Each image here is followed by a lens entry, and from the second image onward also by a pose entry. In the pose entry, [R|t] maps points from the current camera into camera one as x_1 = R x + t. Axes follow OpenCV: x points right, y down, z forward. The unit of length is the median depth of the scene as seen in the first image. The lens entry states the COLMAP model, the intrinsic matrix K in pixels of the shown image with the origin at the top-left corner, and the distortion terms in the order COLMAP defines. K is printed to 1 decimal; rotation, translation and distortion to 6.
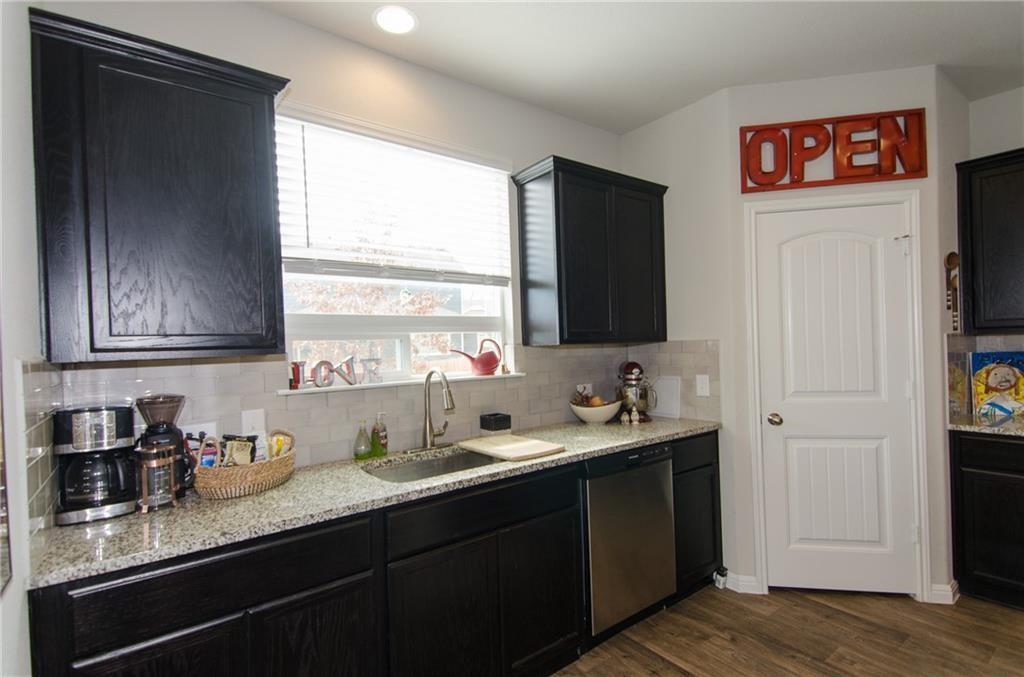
lens RADIAL K [[491.1, 0, 511.2], [0, 491.1, 346.7], [0, 0, 1]] dist [0.054347, -0.028292]
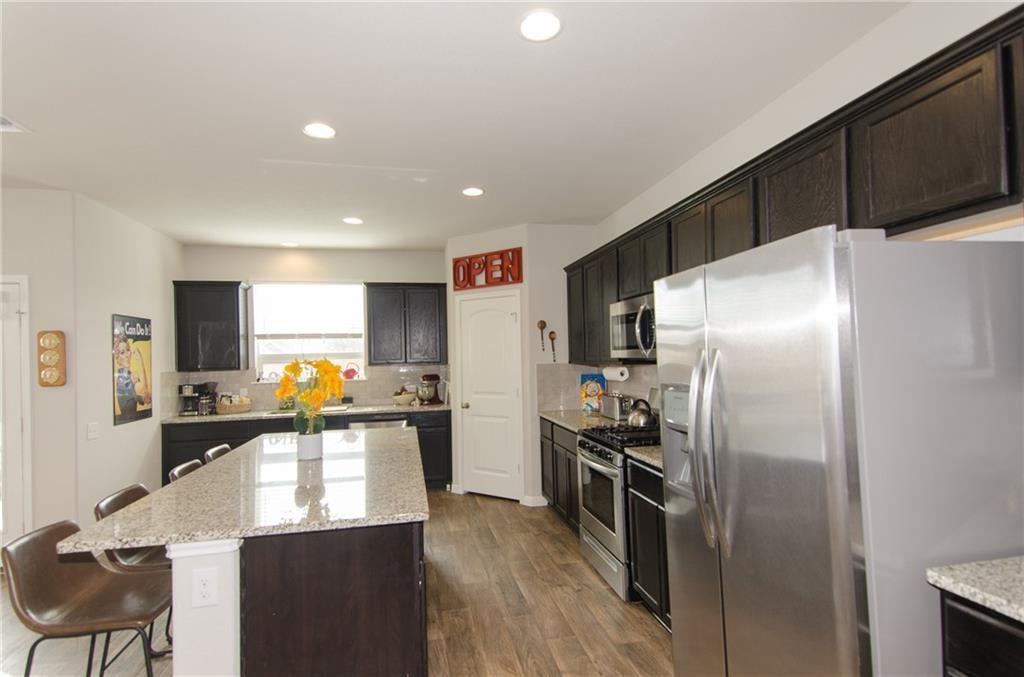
lens RADIAL K [[507.7, 0, 511.2], [0, 507.7, 344.4], [0, 0, 1]] dist [0.032022, -0.000100]
pose [[0.905751, 0.000251, -0.423810, 1.593324], [-0.005064, 0.999935, -0.010232, -0.078940], [0.423780, 0.011414, 0.905693, -0.768018]]
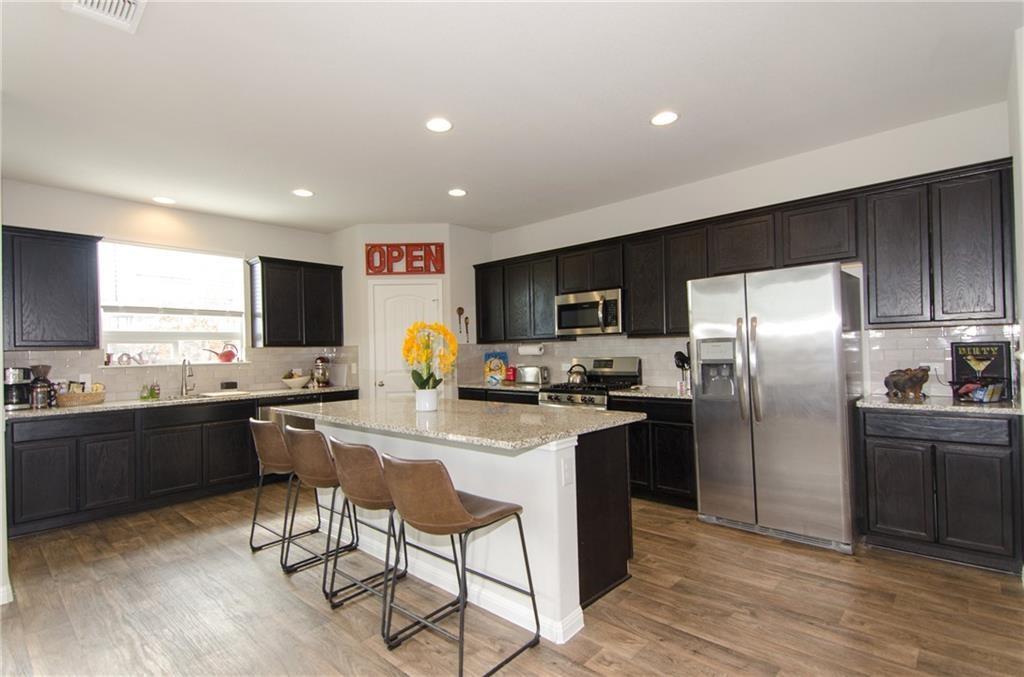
lens RADIAL K [[491.1, 0, 511.2], [0, 491.1, 346.7], [0, 0, 1]] dist [0.054347, -0.028292]
pose [[0.981807, 0.009645, 0.189637, 0.695387], [-0.007206, 0.999882, -0.013545, 0.014942], [-0.189746, 0.011932, 0.981761, -1.182032]]
